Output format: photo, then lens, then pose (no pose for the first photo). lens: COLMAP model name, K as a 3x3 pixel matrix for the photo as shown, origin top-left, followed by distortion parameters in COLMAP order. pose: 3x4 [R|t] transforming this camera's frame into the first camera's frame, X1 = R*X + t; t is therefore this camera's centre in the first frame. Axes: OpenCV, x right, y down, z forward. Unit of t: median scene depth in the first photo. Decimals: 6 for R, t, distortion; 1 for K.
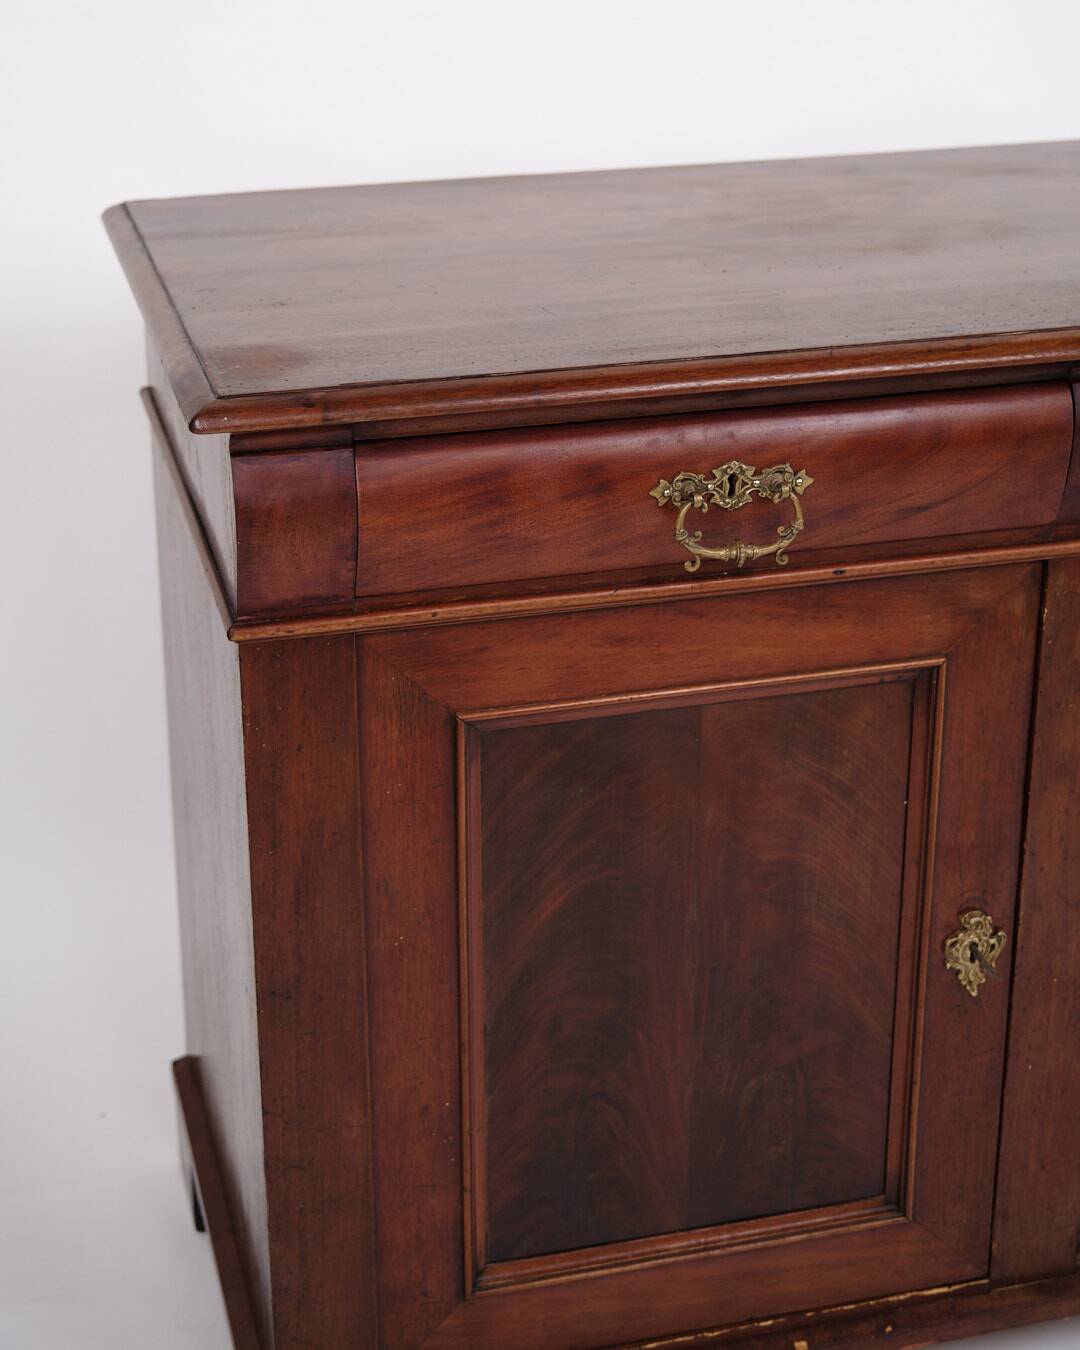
lens RADIAL K [[2458.7, 0, 569.8], [0, 2458.7, 523.2], [0, 0, 1]] dist [0.024366, 0.000000]
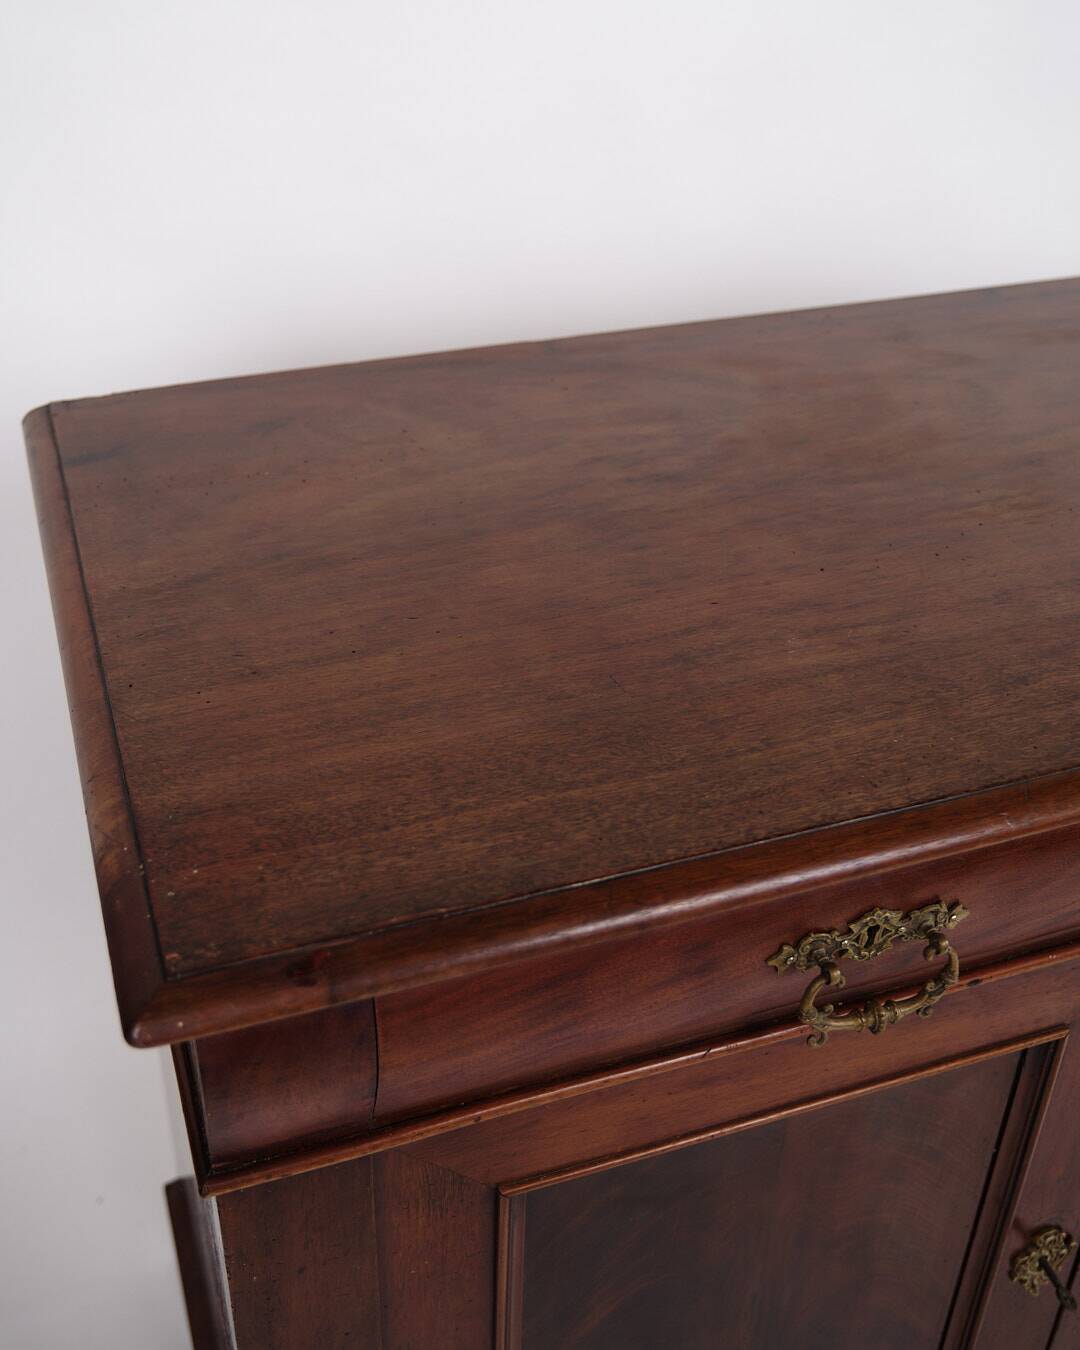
lens RADIAL K [[1644.9, 0, 576.9], [0, 1644.9, 578.1], [0, 0, 1]] dist [-0.070868, 0.000000]
pose [[0.996354, -0.013532, 0.084238, -0.062583], [-0.002599, 0.982070, 0.188497, -0.211463], [-0.085278, -0.188029, 0.978454, 0.528142]]
